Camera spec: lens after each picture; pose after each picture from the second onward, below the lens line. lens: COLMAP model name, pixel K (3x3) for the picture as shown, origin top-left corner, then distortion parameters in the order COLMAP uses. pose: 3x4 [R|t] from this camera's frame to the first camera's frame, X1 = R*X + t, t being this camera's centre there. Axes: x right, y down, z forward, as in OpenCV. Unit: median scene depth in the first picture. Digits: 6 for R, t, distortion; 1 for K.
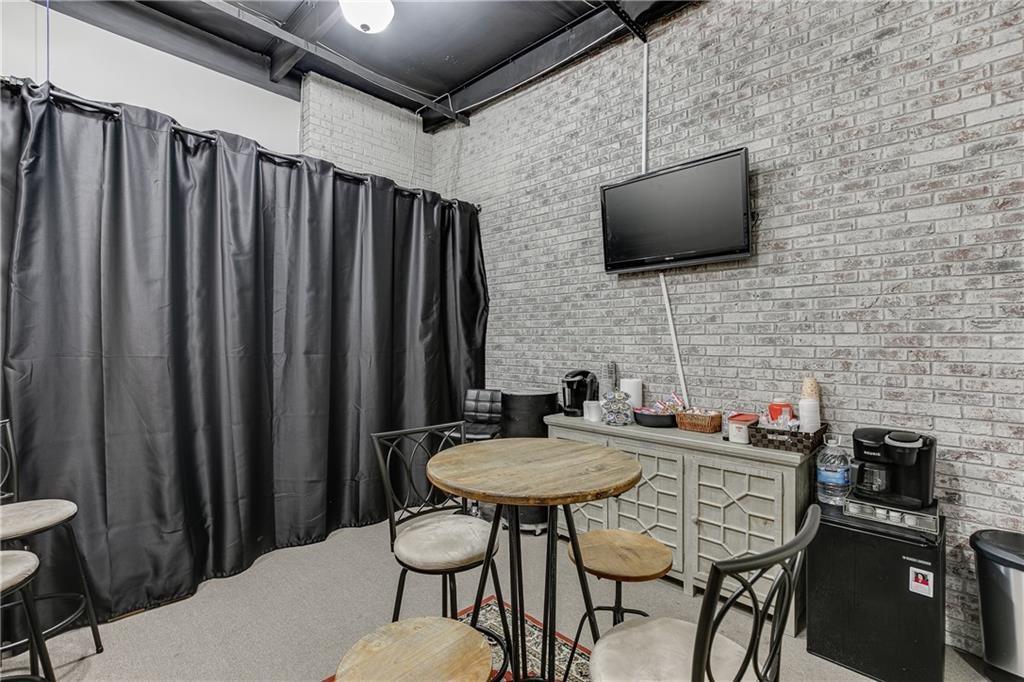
lens RADIAL K [[463.2, 0, 513.4], [0, 463.2, 340.9], [0, 0, 1]] dist [-0.012048, 0.002440]
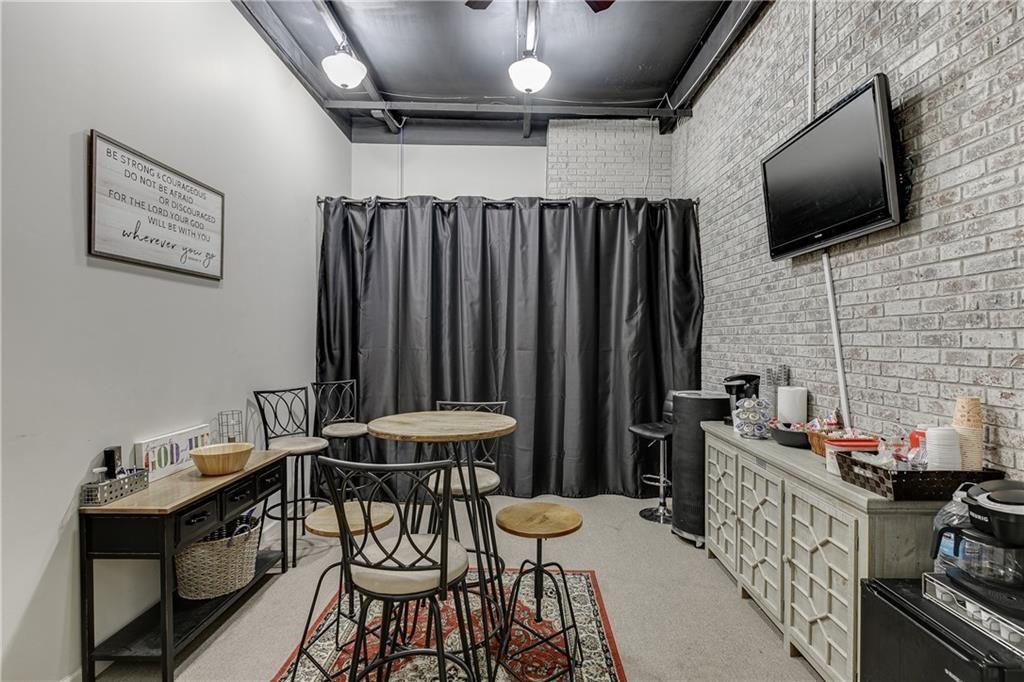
lens RADIAL K [[494.1, 0, 514.9], [0, 494.1, 342.4], [0, 0, 1]] dist [-0.013228, 0.003490]
pose [[0.684014, 0.005751, -0.729446, 0.620417], [-0.006988, 0.999975, 0.001332, 0.005827], [0.729436, 0.004186, 0.684037, 0.051971]]
